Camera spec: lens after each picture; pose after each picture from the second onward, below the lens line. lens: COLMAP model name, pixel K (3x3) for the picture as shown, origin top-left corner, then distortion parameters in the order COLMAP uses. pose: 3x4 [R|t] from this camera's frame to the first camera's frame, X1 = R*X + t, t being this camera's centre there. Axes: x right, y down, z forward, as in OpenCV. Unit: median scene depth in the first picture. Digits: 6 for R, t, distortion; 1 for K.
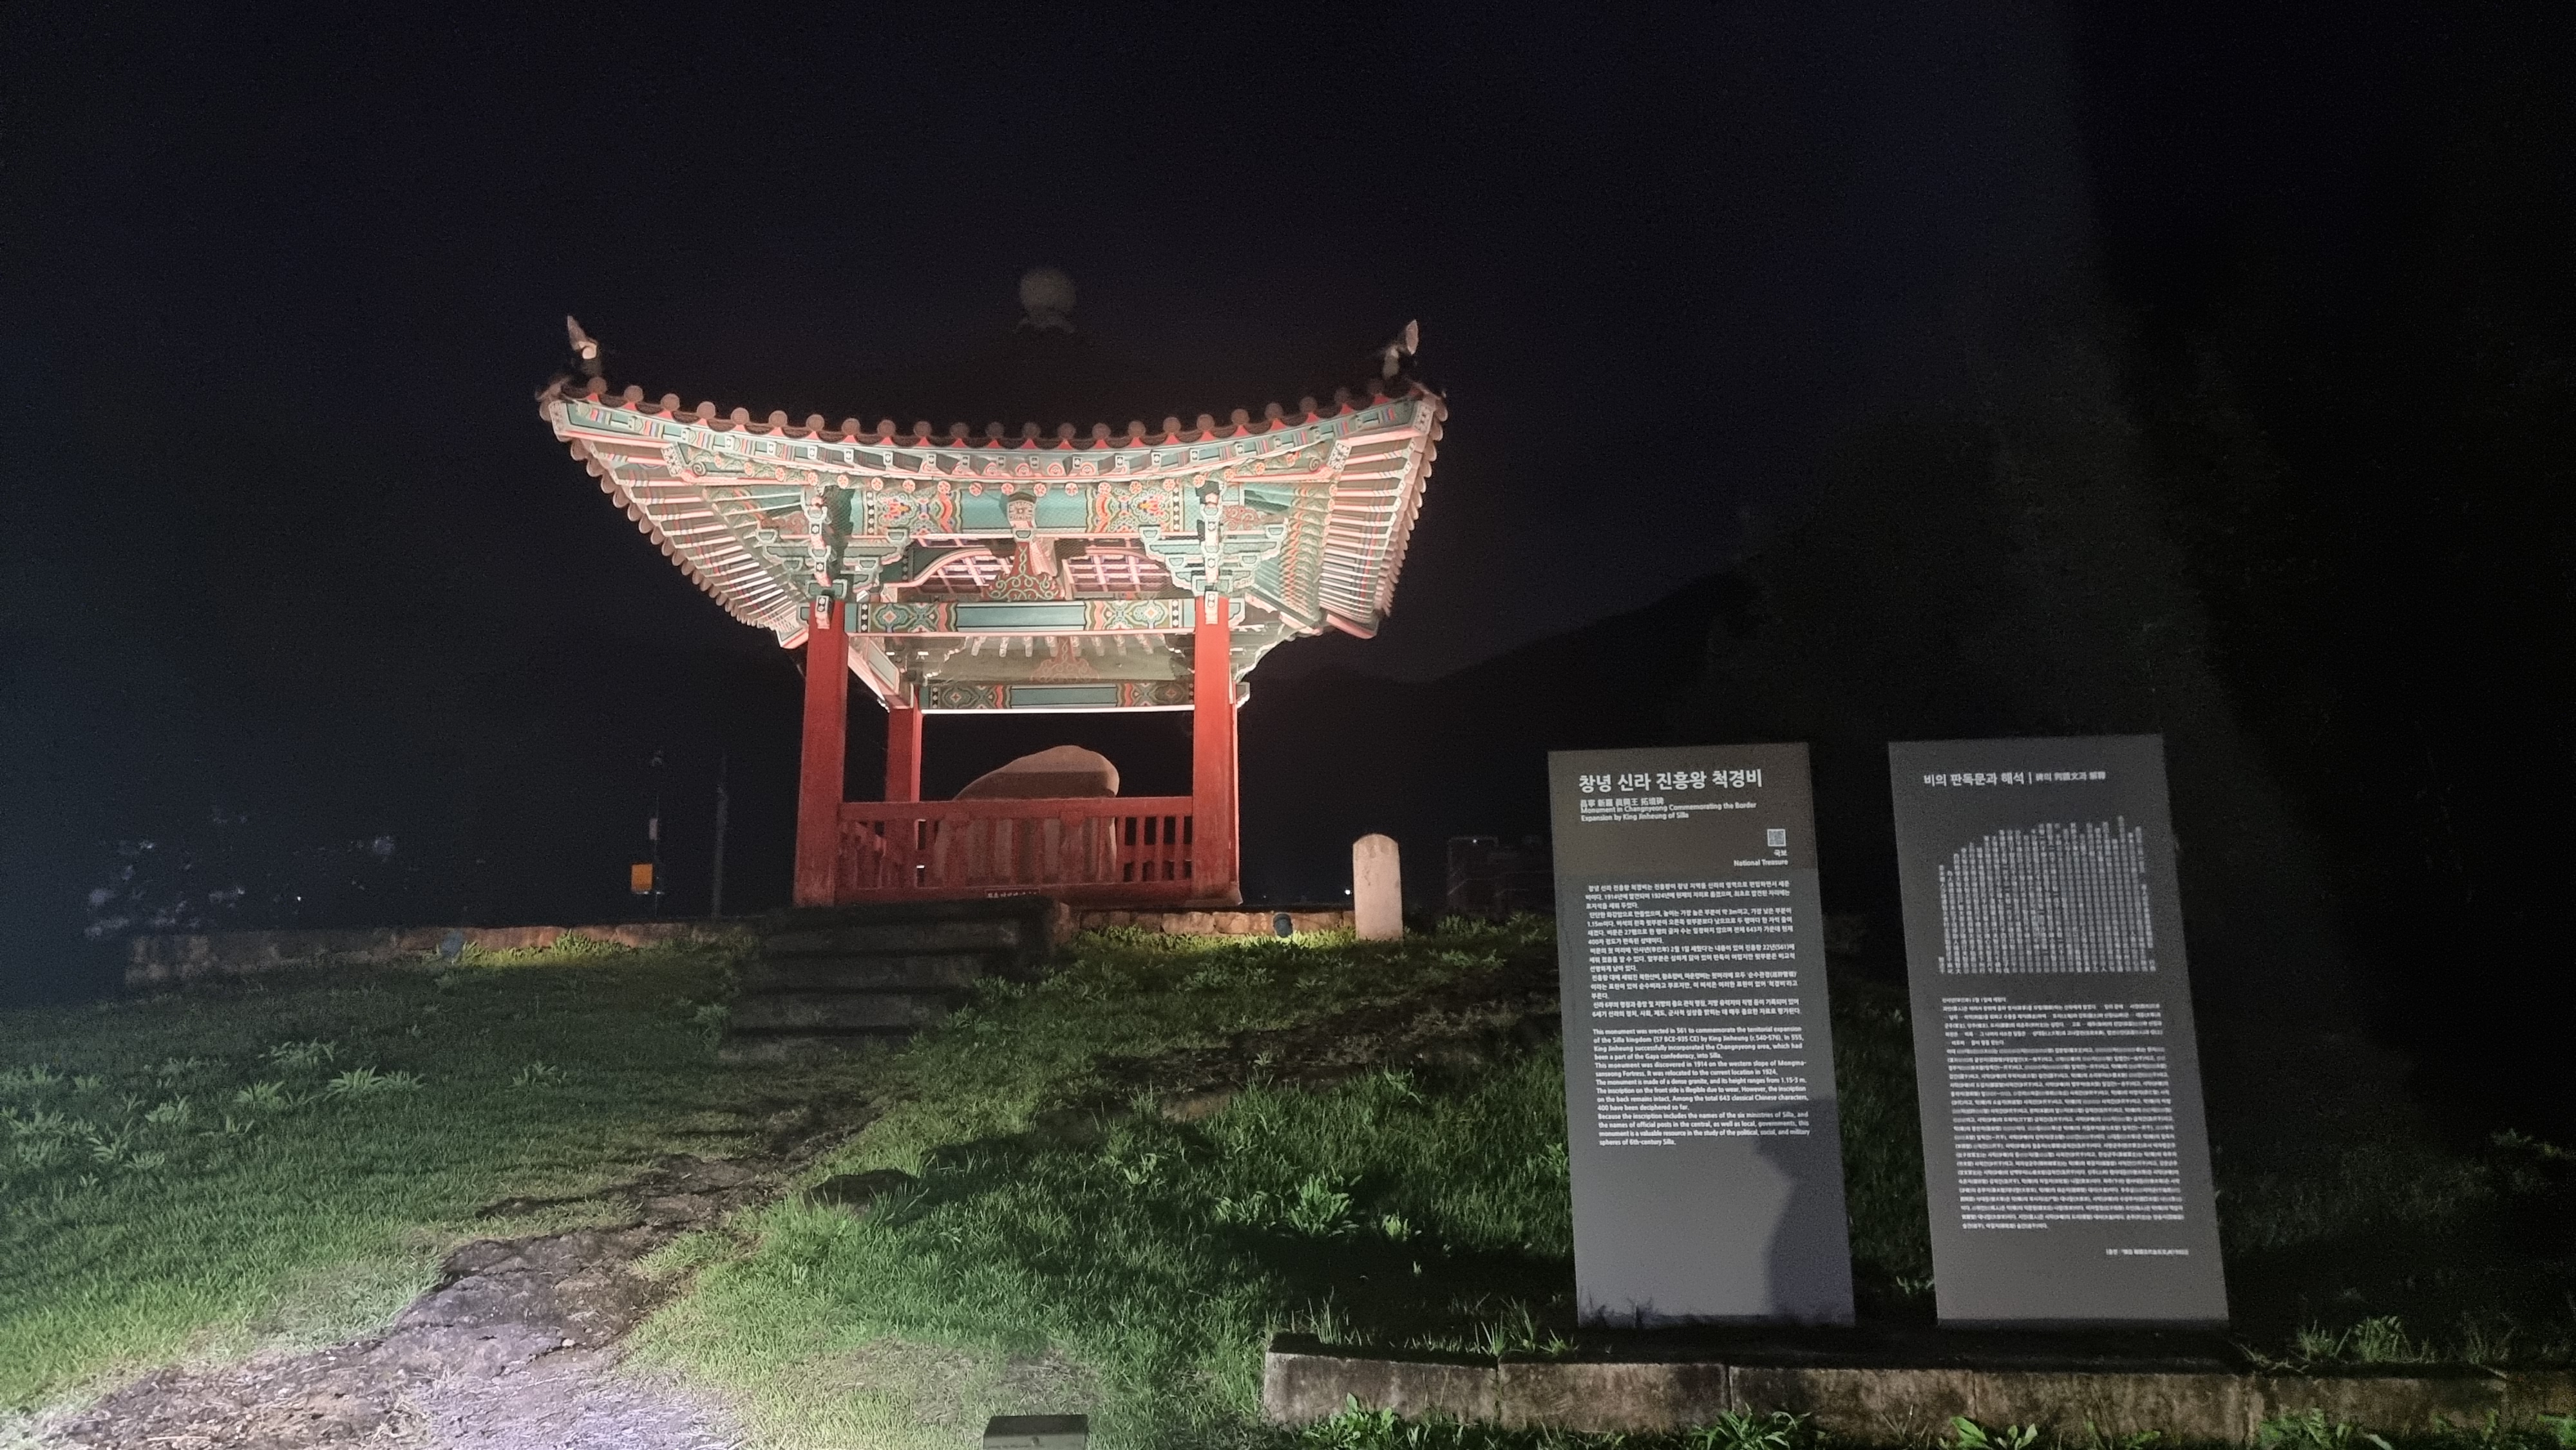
lens RADIAL K [[1767.8, 0, 1274.9], [0, 1767.8, 714.7], [0, 0, 1]] dist [0.032384, 0.011161]
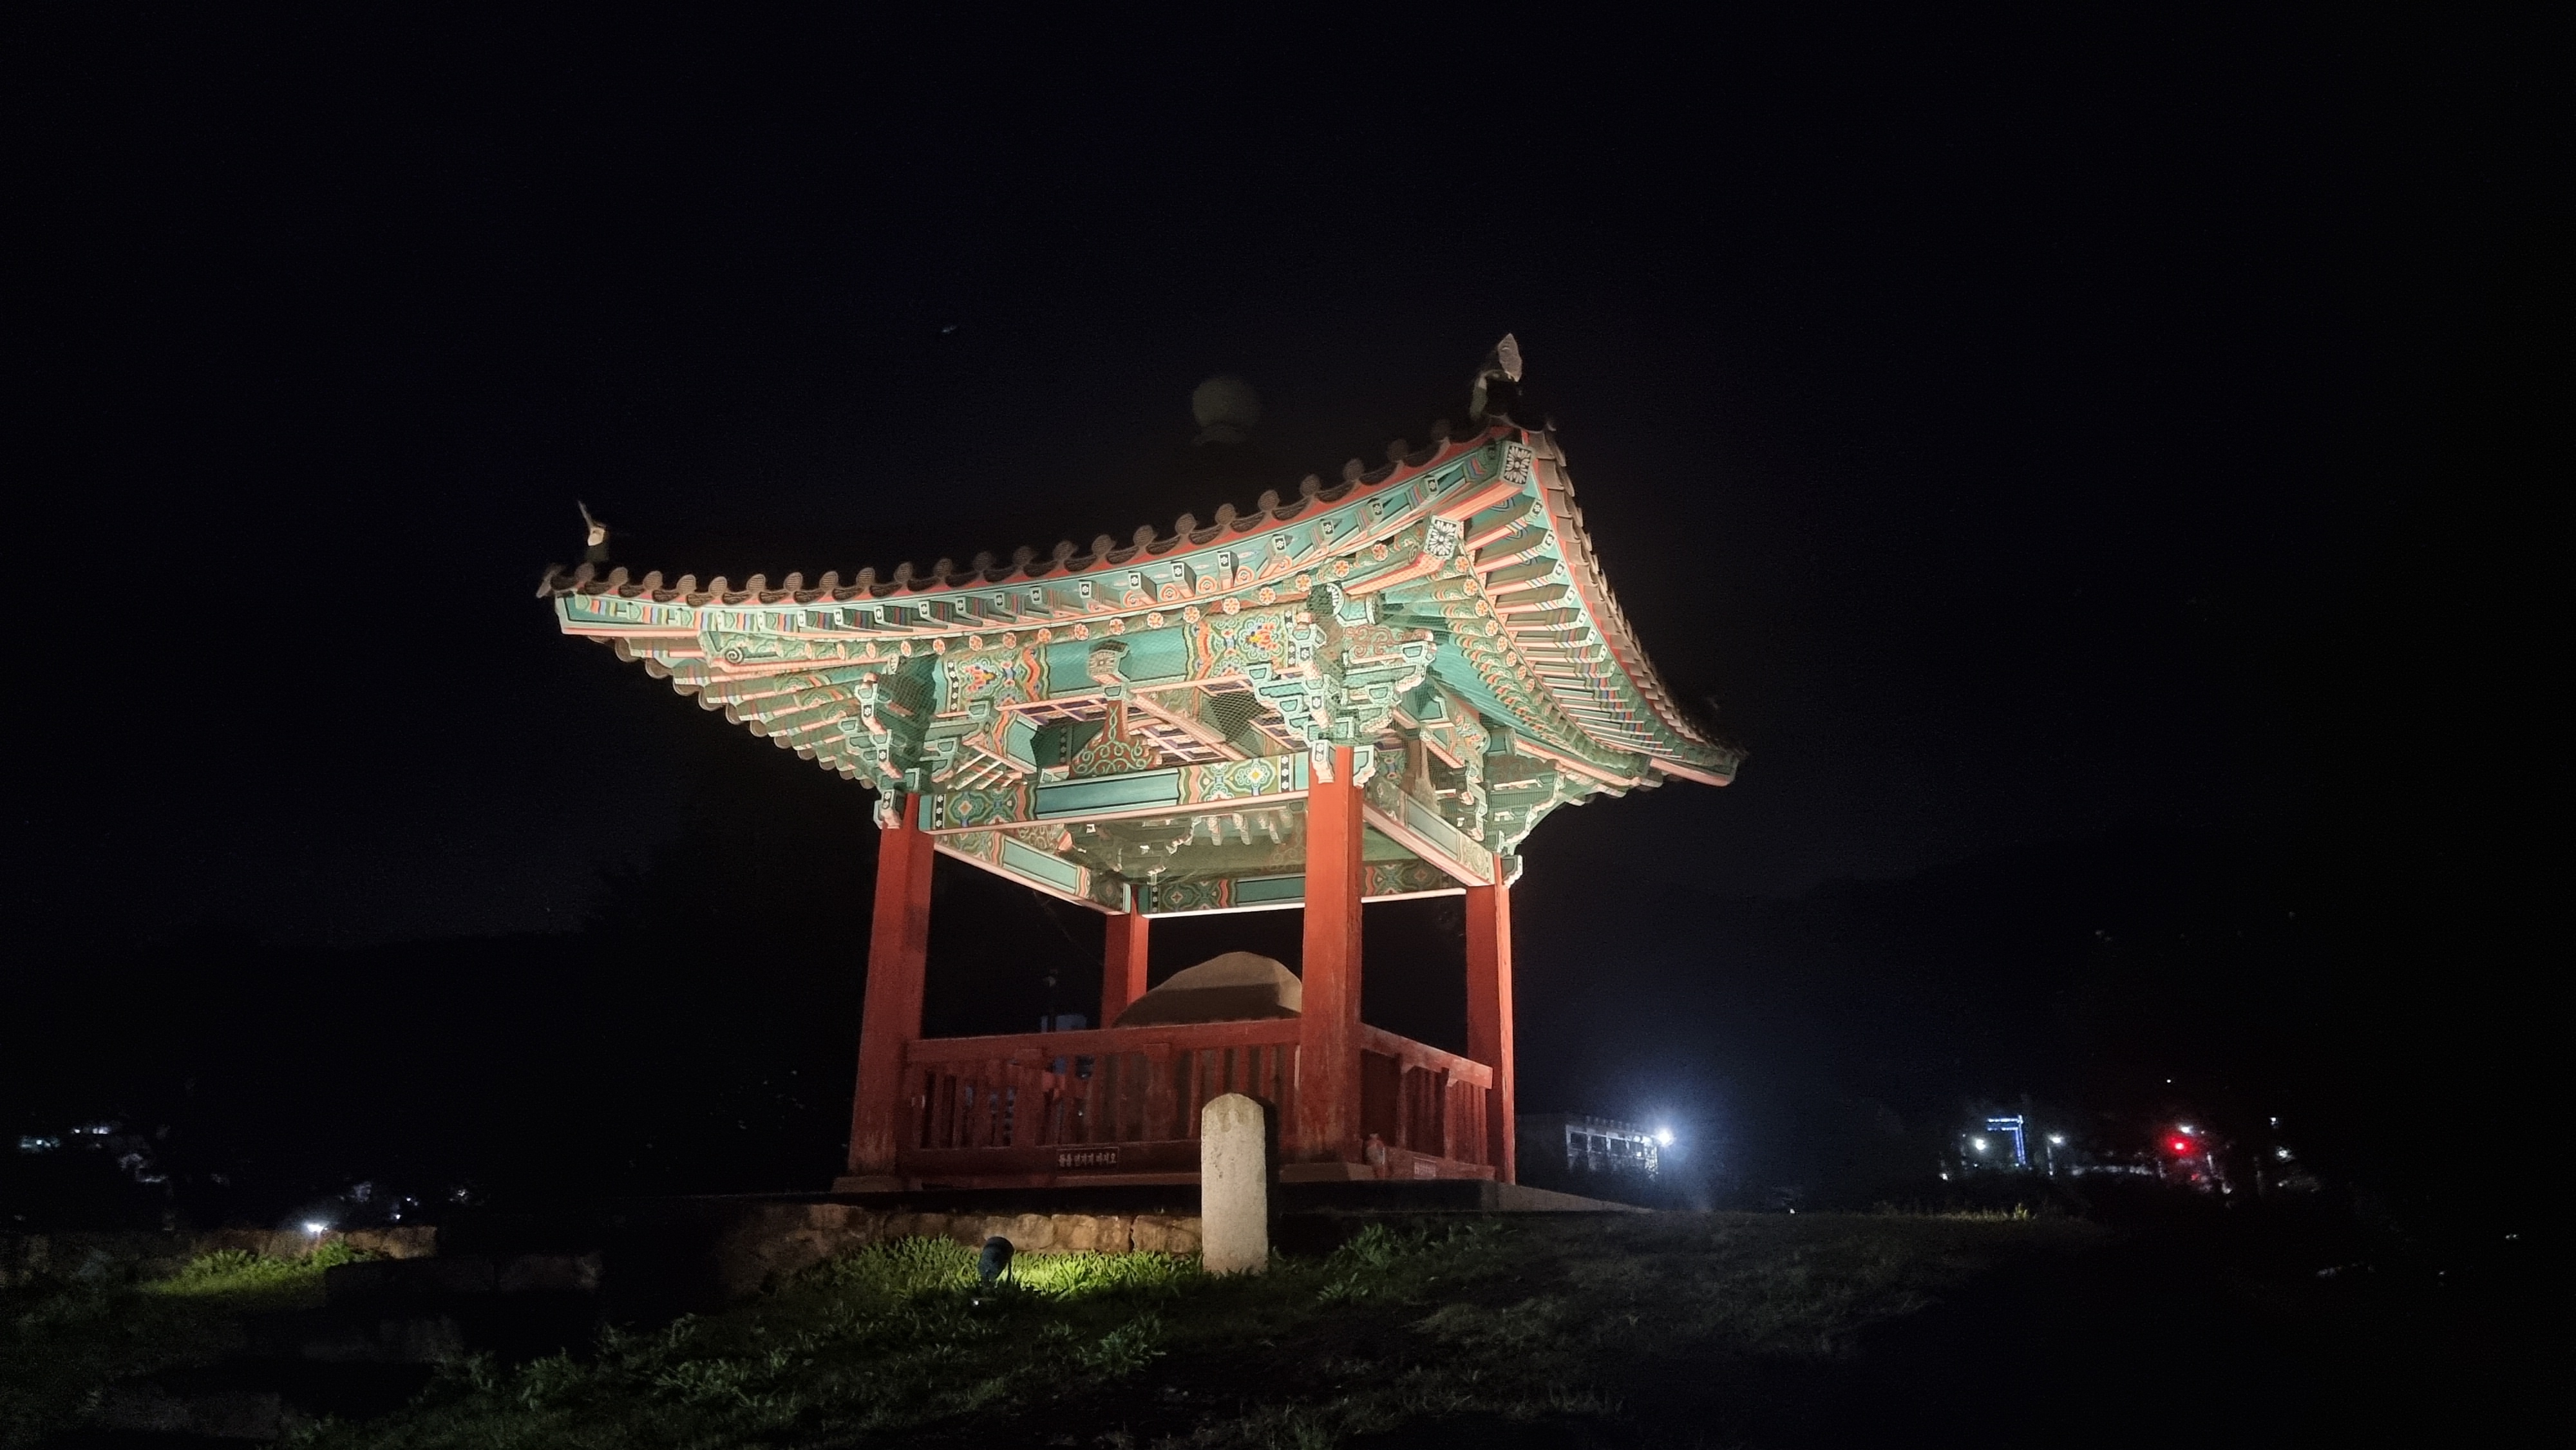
lens RADIAL K [[1767.8, 0, 1288.5], [0, 1767.8, 710.3], [0, 0, 1]] dist [0.032384, 0.011161]
pose [[0.912298, -0.101622, -0.396717, 0.736125], [0.058515, 0.991130, -0.119323, 0.018976], [0.405324, 0.085644, 0.910152, 0.918742]]
